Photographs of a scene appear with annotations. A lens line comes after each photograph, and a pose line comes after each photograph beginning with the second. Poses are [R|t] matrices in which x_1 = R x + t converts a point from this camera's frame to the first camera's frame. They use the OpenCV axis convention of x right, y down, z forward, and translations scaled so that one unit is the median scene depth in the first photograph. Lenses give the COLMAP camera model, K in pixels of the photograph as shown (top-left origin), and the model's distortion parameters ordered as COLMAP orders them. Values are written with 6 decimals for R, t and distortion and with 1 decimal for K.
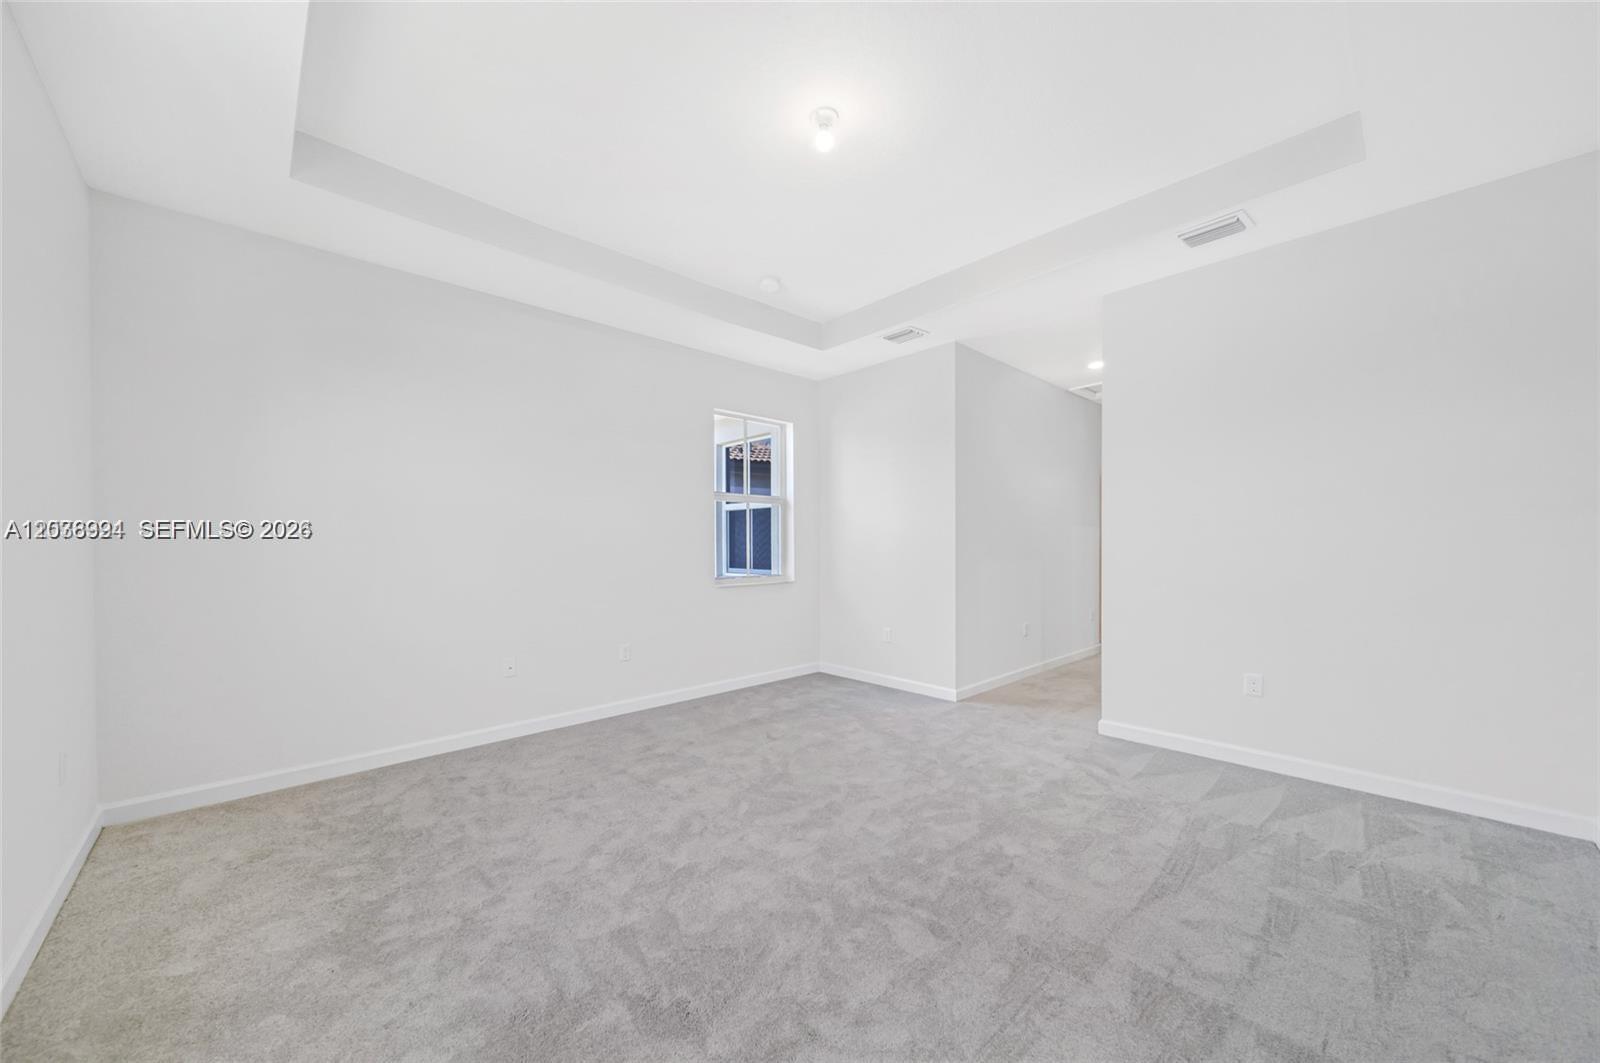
lens RADIAL K [[557.2, 0, 800.3], [0, 557.2, 535.1], [0, 0, 1]] dist [0.001529, -0.000018]
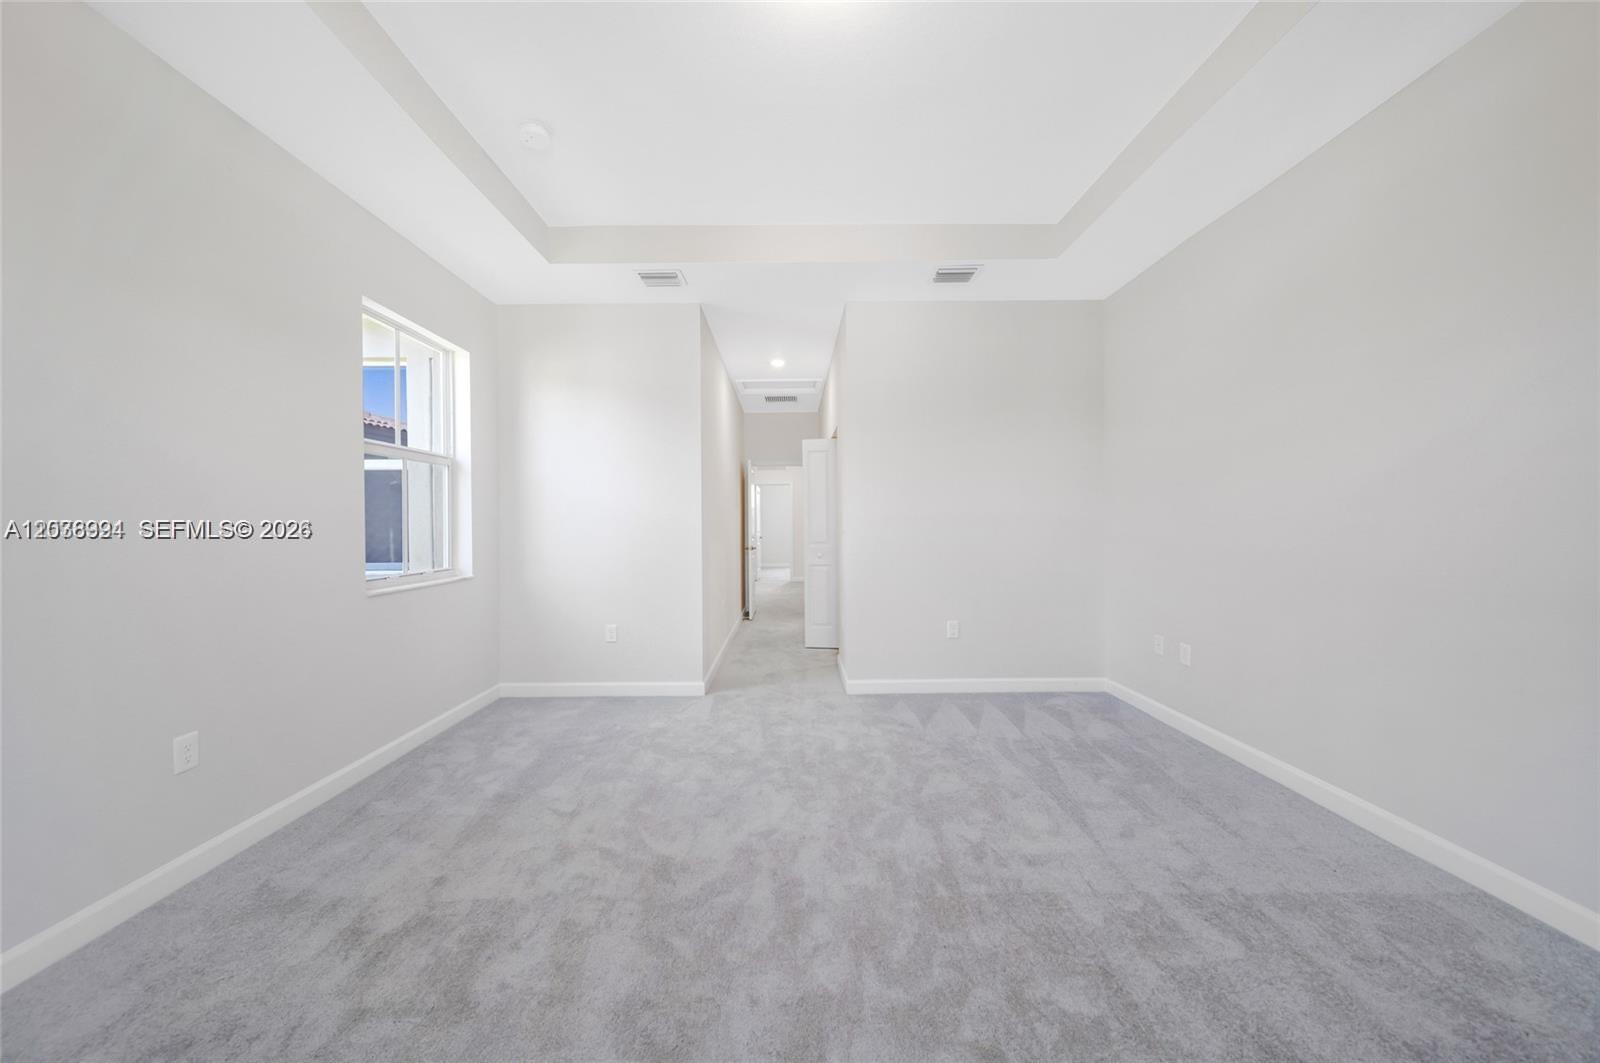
lens RADIAL K [[535.3, 0, 797.6], [0, 535.3, 514.2], [0, 0, 1]] dist [0.002277, -0.000036]
pose [[0.696319, 0.010764, 0.717652, -0.348124], [-0.008543, 0.999941, -0.006710, 0.007777], [-0.717682, -0.001458, 0.696370, 0.383608]]
